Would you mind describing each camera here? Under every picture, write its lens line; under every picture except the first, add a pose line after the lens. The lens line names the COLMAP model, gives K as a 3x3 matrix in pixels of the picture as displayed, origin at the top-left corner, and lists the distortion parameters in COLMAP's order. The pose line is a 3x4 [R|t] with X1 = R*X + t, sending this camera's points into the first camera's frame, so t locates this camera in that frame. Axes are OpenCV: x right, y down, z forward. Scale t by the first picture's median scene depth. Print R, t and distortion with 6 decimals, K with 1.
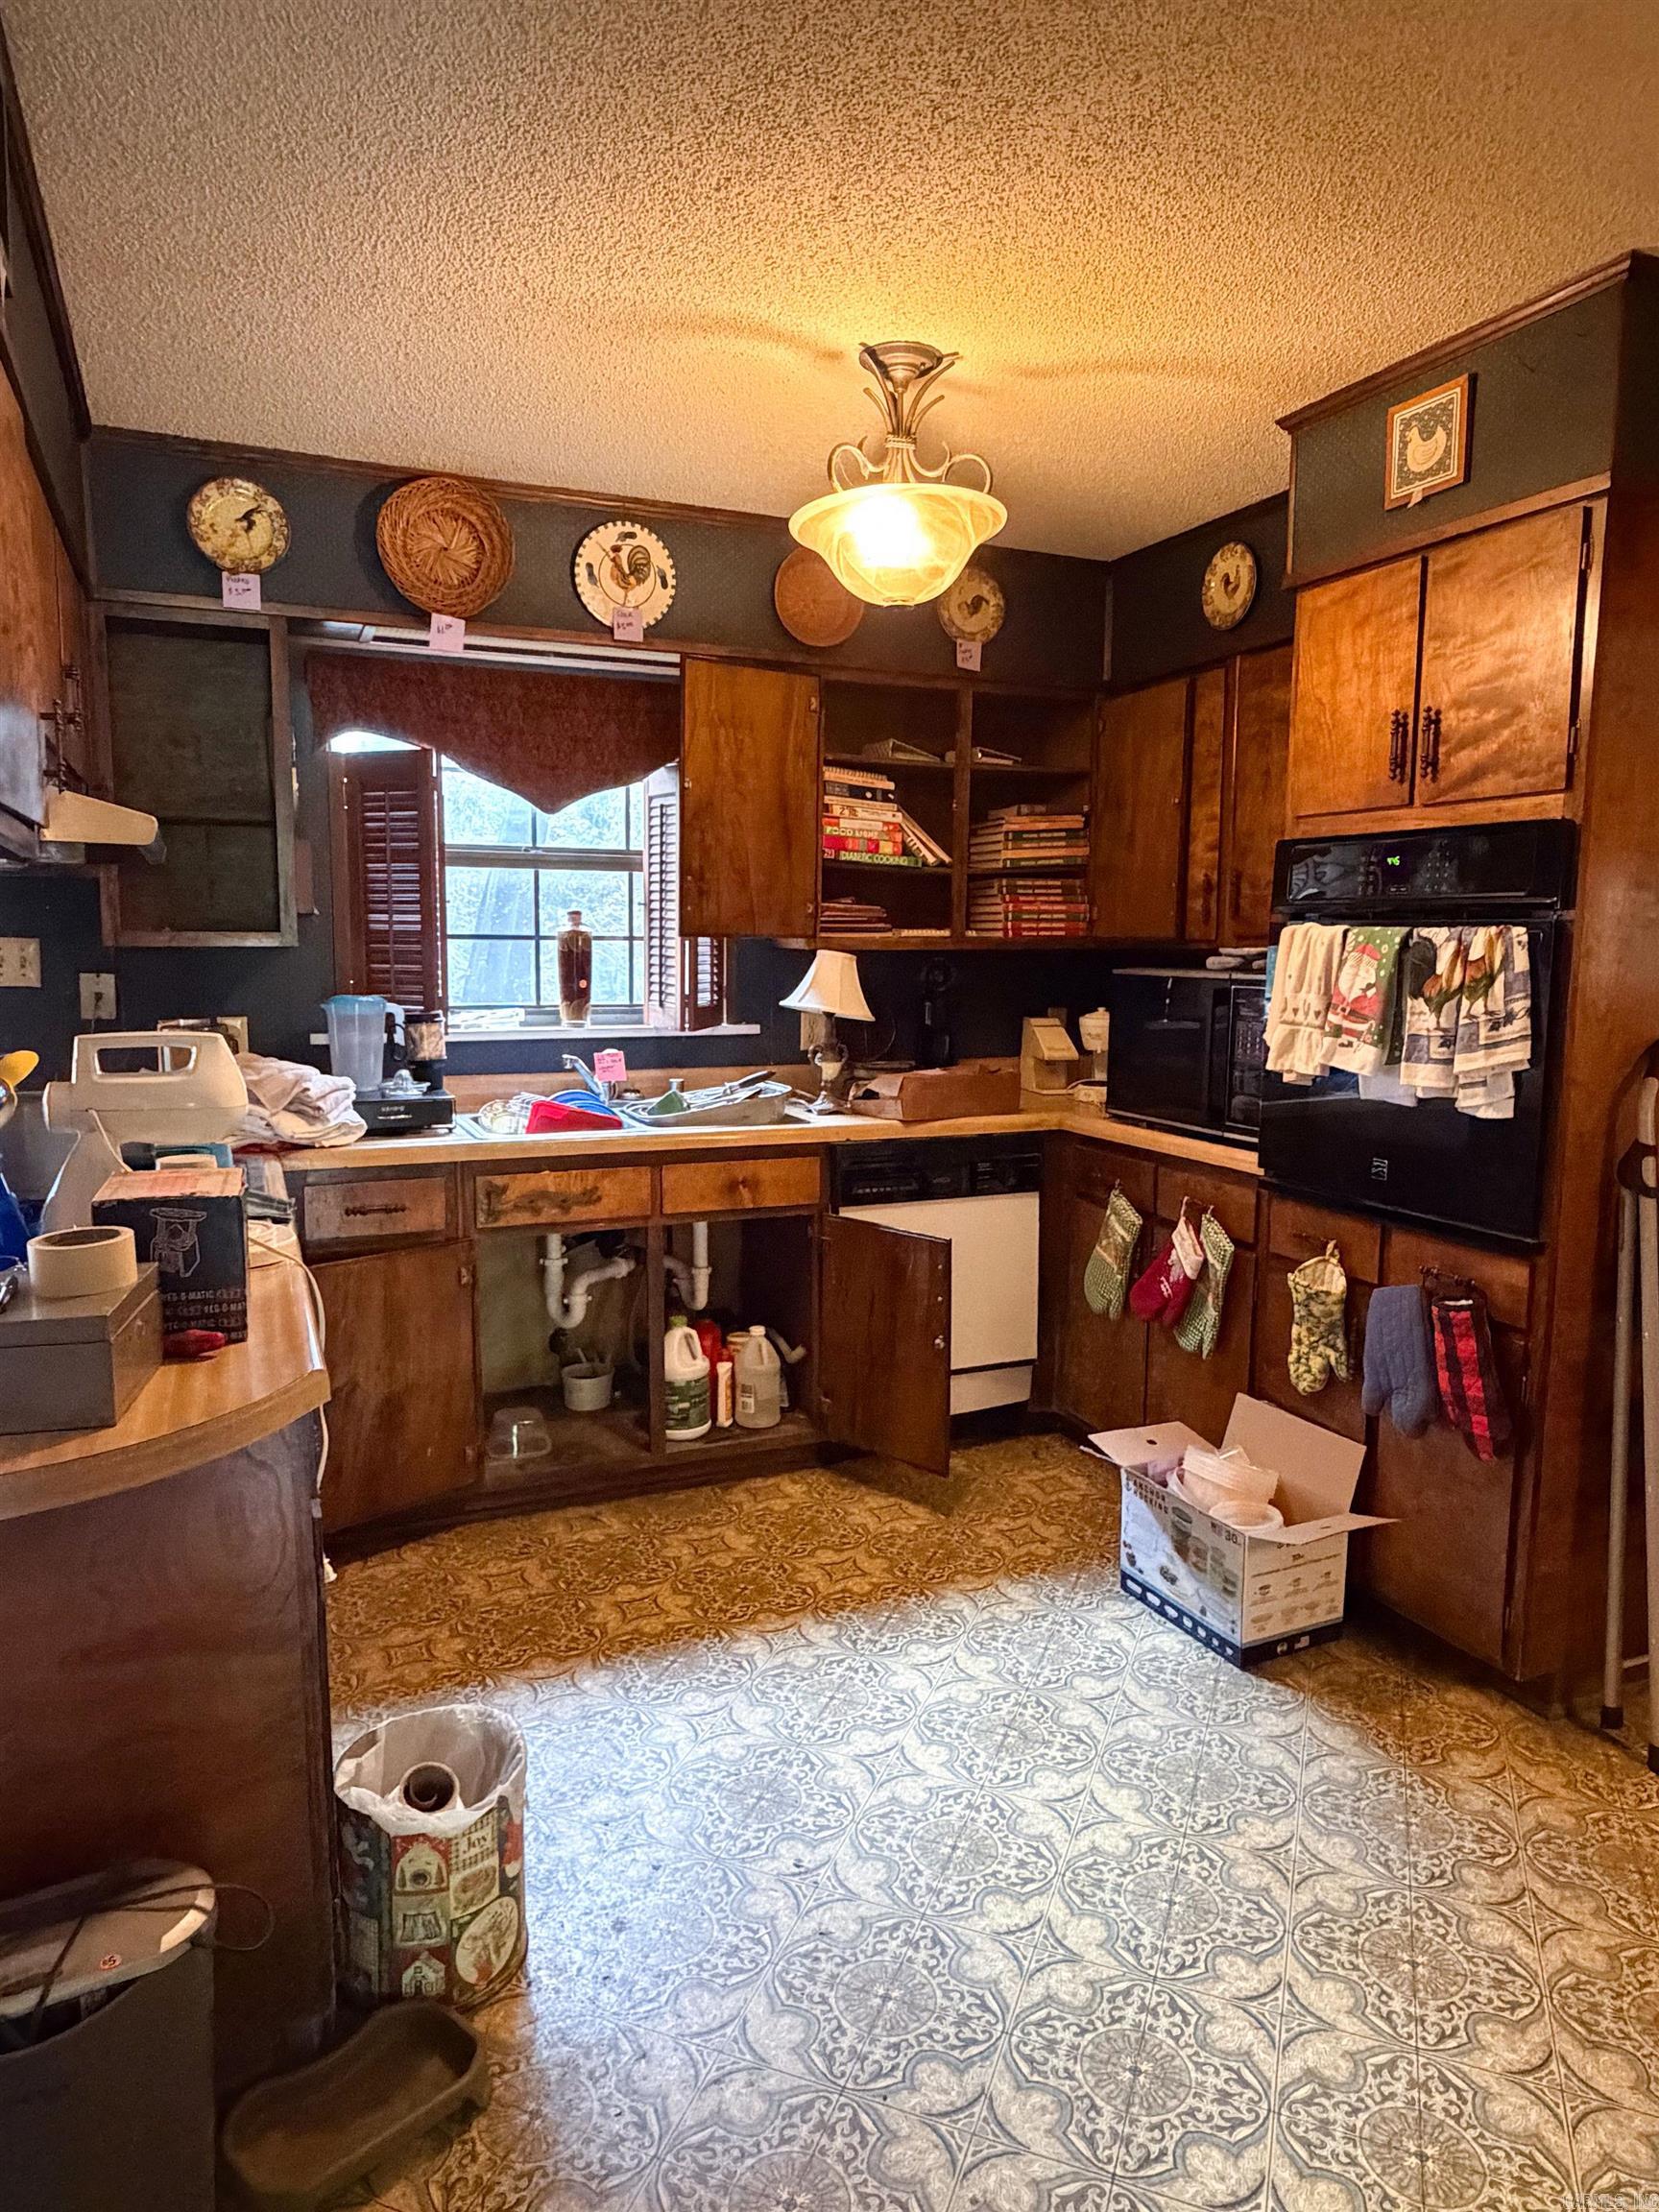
lens RADIAL K [[1414.1, 0, 829.4], [0, 1414.1, 1093.5], [0, 0, 1]] dist [0.040027, -0.000446]
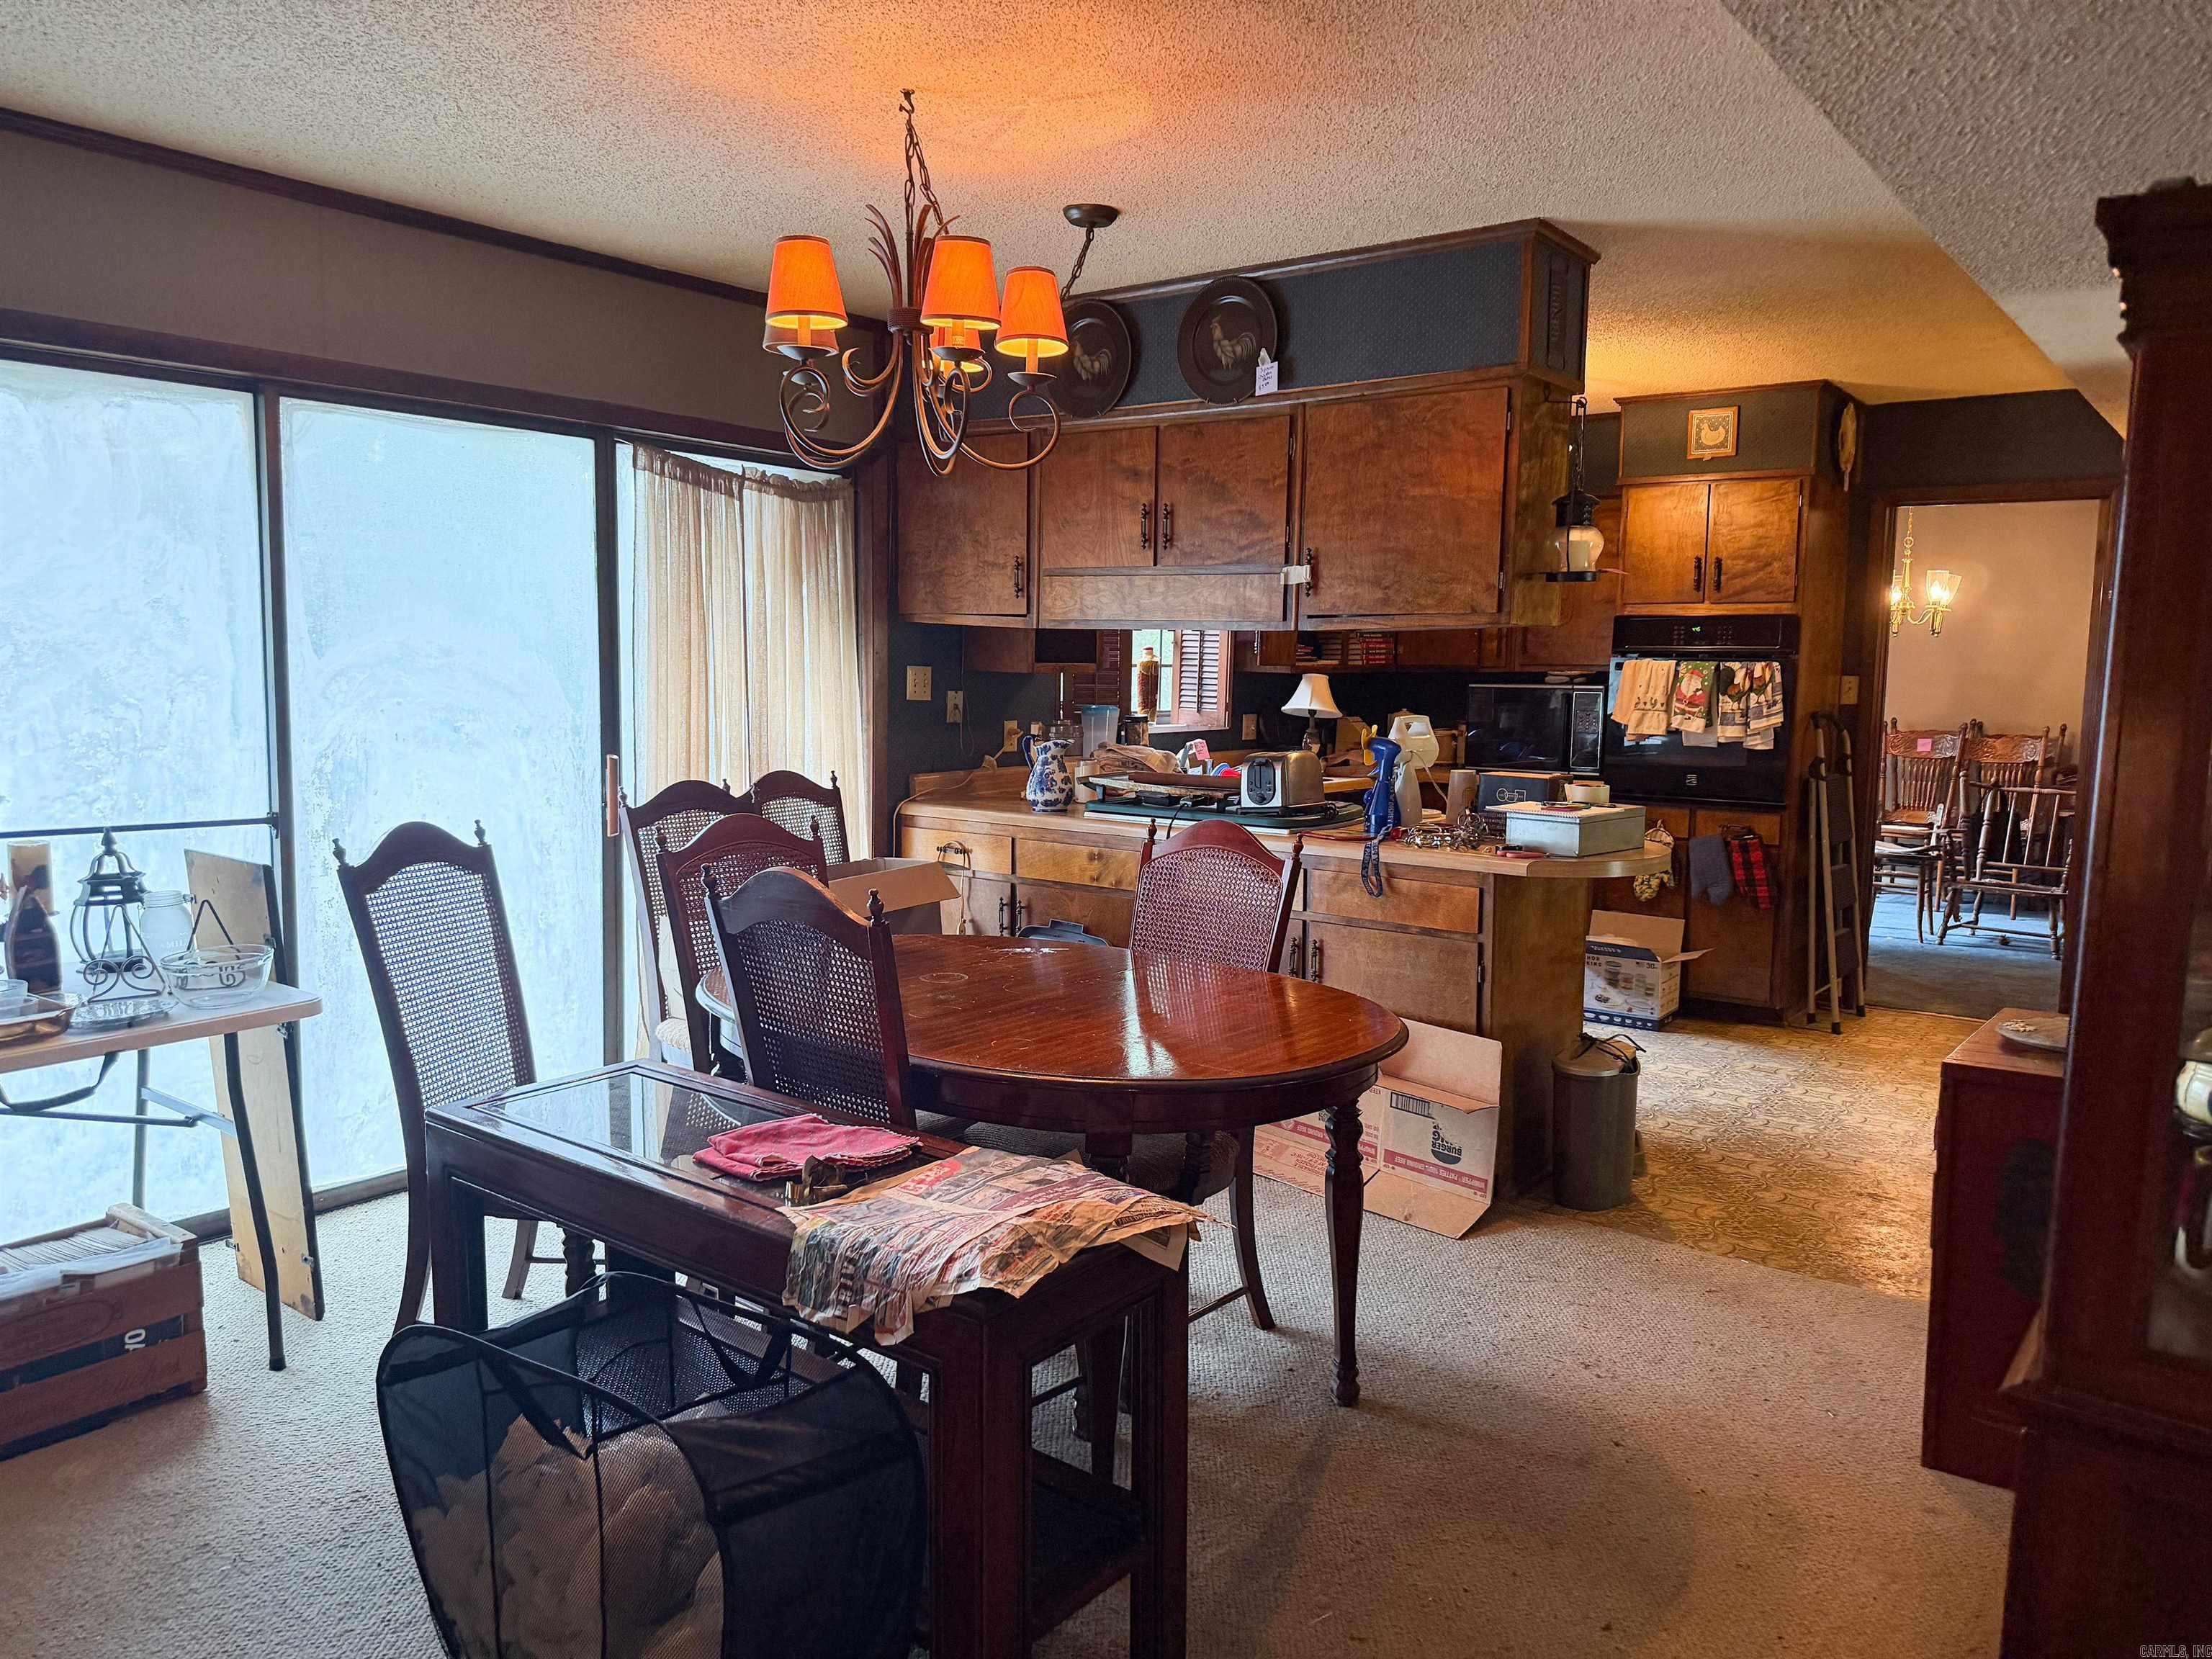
lens RADIAL K [[1578.5, 0, 1105.3], [0, 1578.5, 843.0], [0, 0, 1]] dist [0.017386, -0.018068]
pose [[0.875016, -0.053290, 0.481151, -1.265828], [0.048899, 0.998569, 0.021670, 0.046336], [-0.481617, 0.004566, 0.876370, -0.507283]]
